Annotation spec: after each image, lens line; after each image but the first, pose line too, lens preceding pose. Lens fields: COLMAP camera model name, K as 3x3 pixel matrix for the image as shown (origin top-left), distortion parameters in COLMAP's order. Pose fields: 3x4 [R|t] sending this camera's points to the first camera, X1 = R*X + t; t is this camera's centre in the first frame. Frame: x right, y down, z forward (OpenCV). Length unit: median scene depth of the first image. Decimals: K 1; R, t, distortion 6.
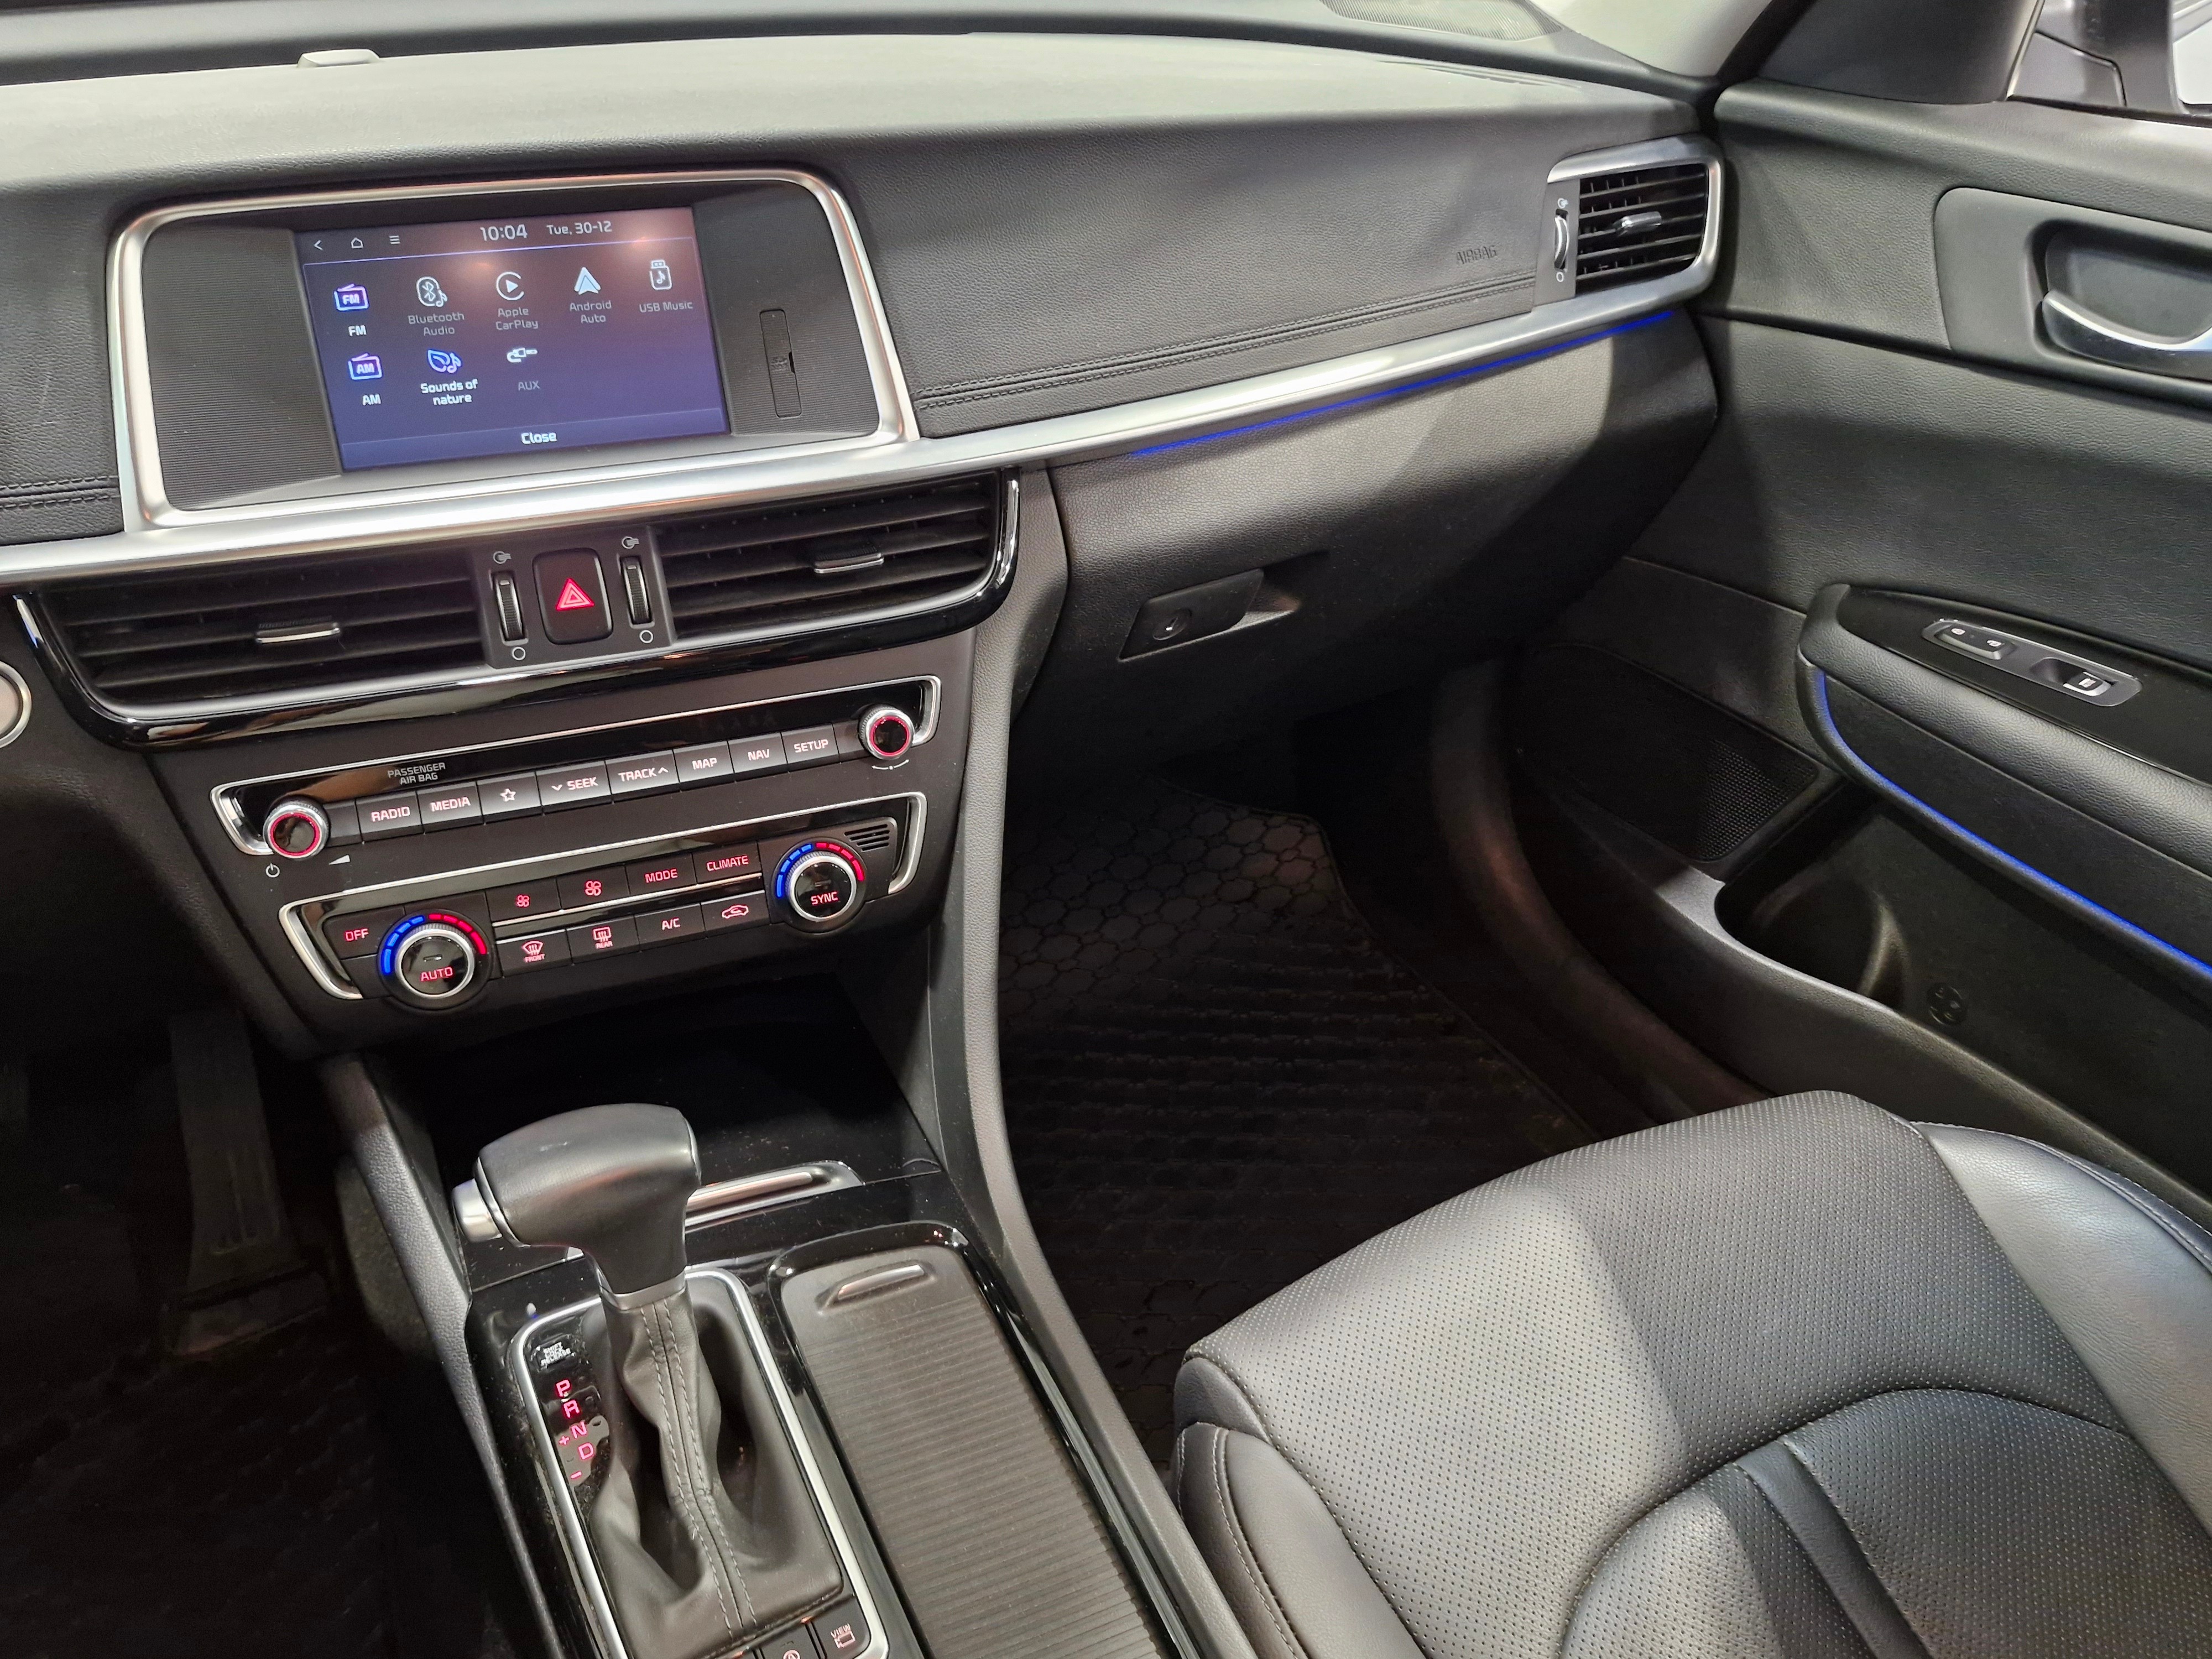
lens RADIAL K [[1640.2, 0, 1106.0], [0, 1640.2, 829.5], [0, 0, 1]] dist [0.165837, -0.279938]
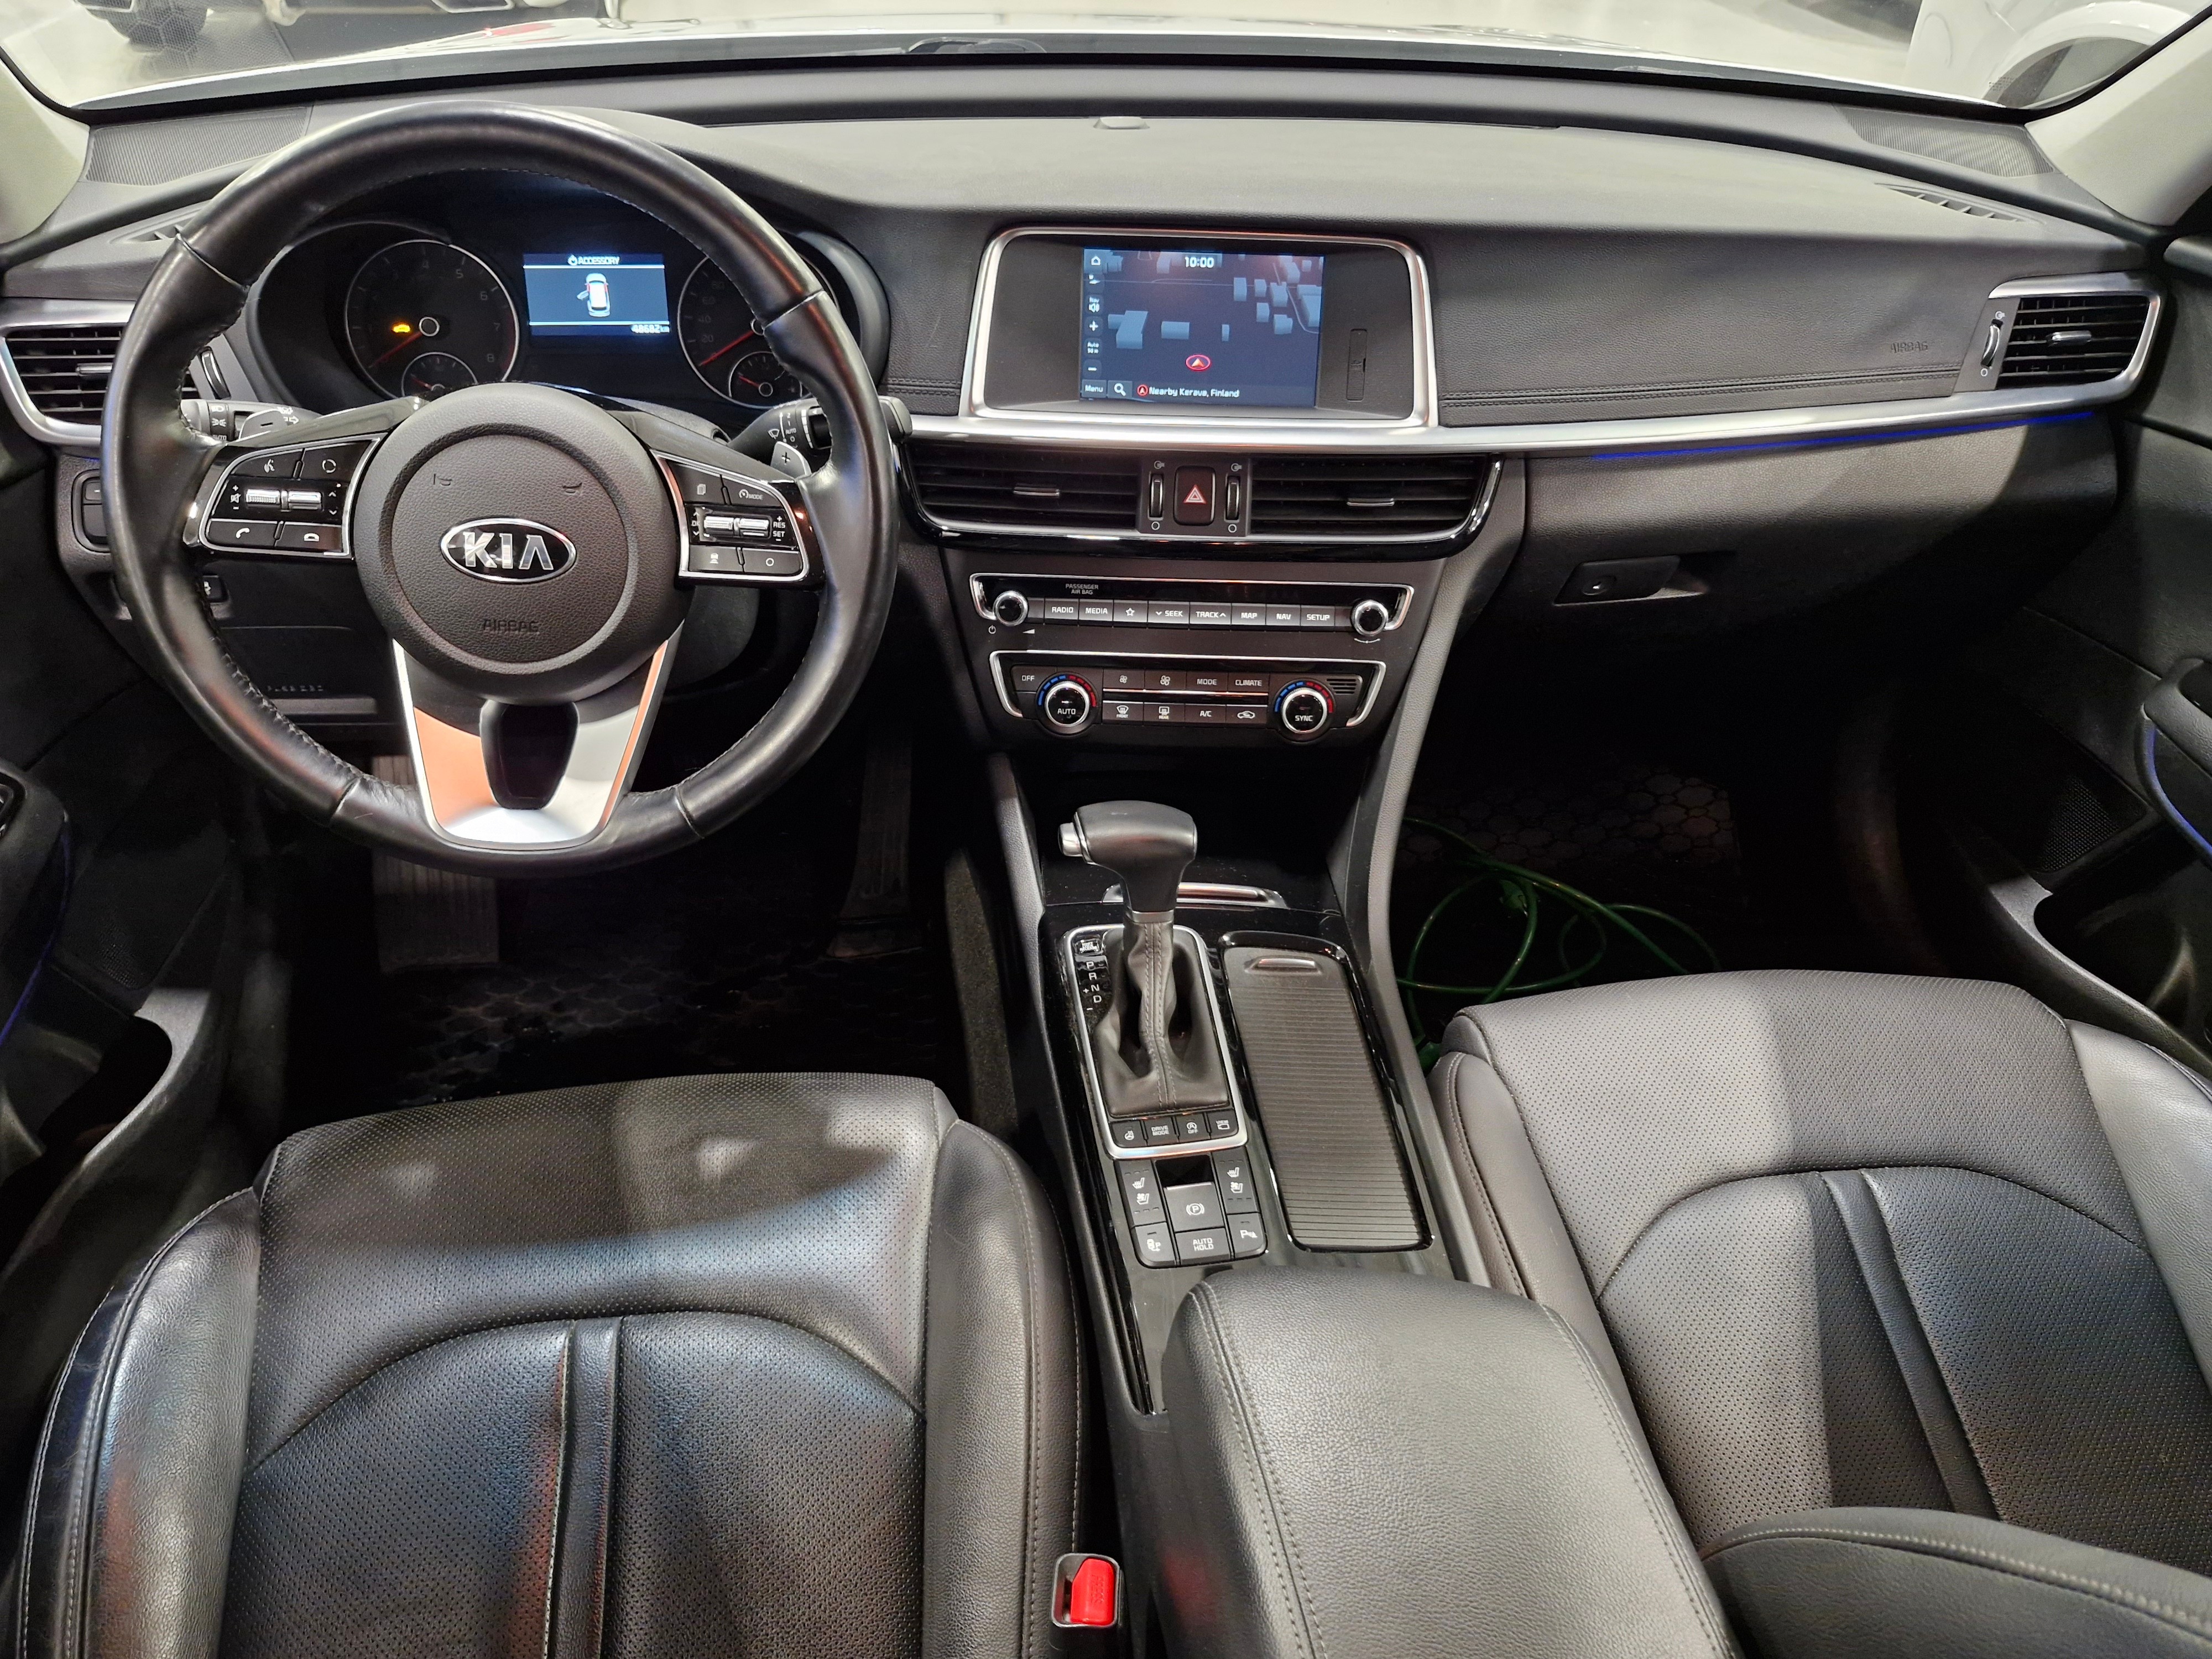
lens RADIAL K [[1615.0, 0, 1105.5], [0, 1615.0, 807.4], [0, 0, 1]] dist [0.092718, -0.108469]
pose [[0.931806, 0.218321, -0.289956, 0.104695], [-0.212792, 0.975772, 0.050873, 0.082763], [0.294037, 0.014296, 0.955687, -0.459344]]
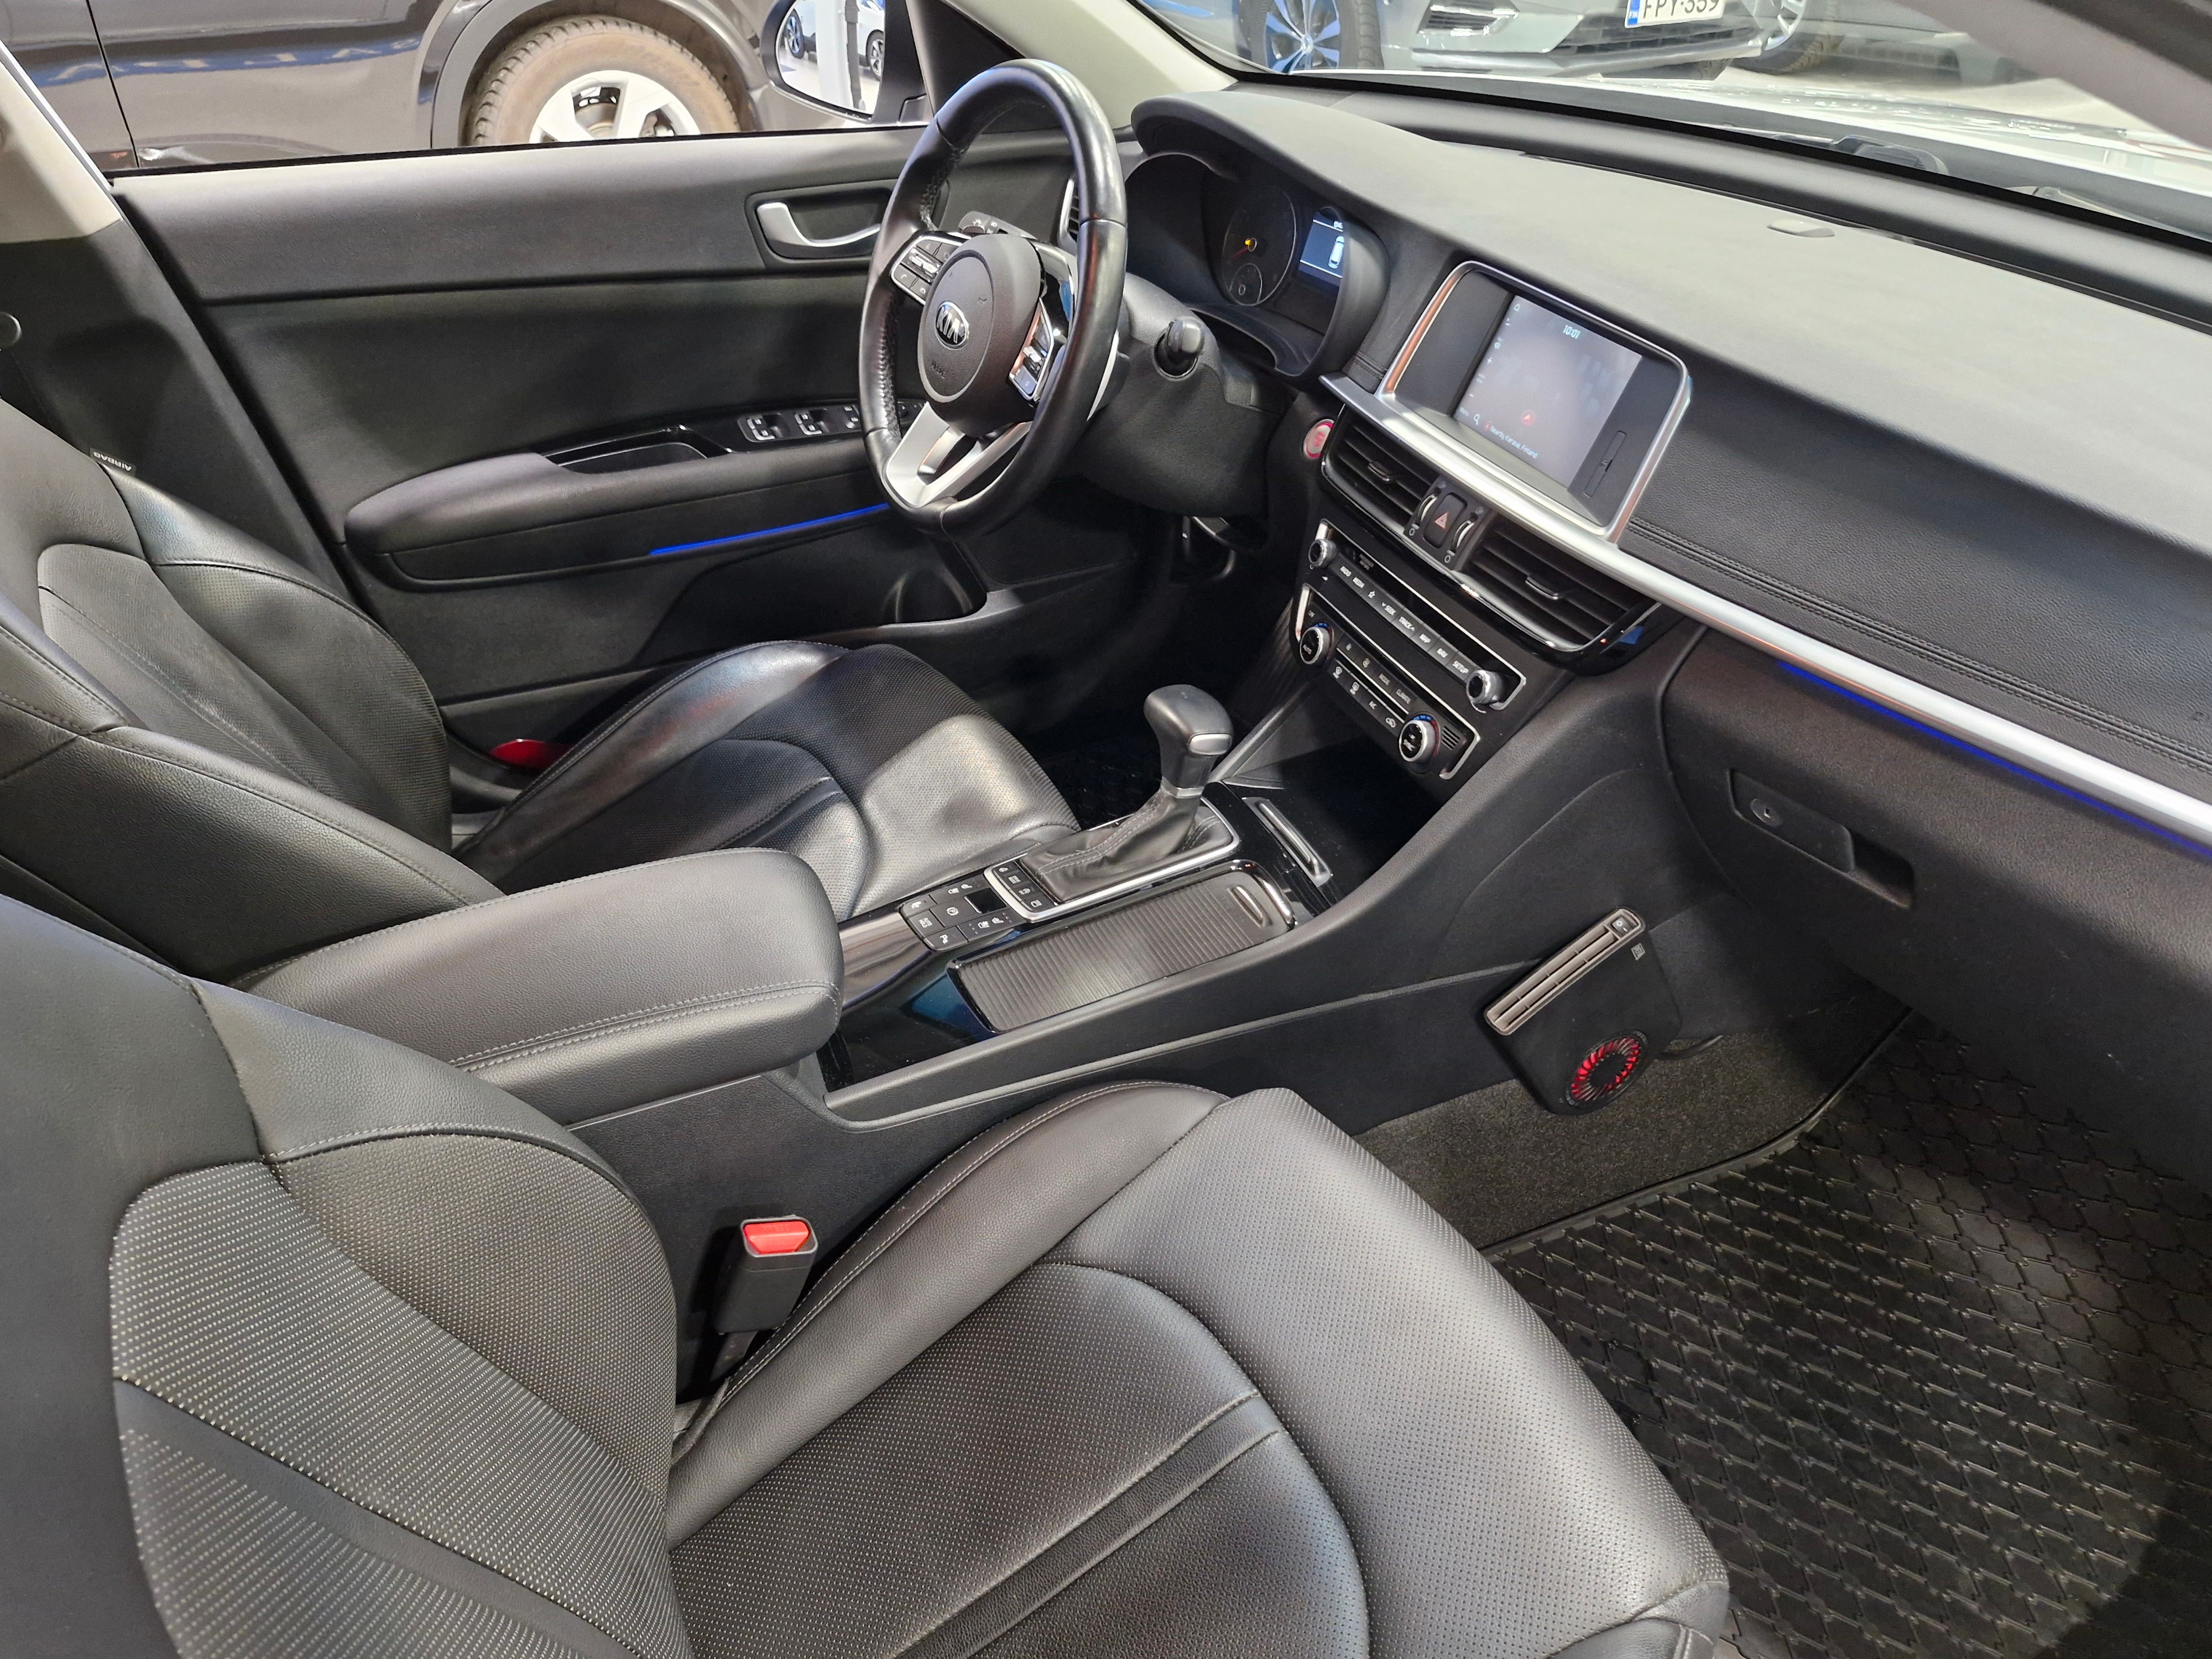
lens RADIAL K [[1648.7, 0, 1085.0], [0, 1648.7, 800.7], [0, 0, 1]] dist [0.127128, -0.212339]
pose [[-0.008016, 0.530871, -0.847415, 1.215789], [-0.532459, 0.715047, 0.452985, -0.477795], [0.846418, 0.454845, 0.276936, 0.300641]]
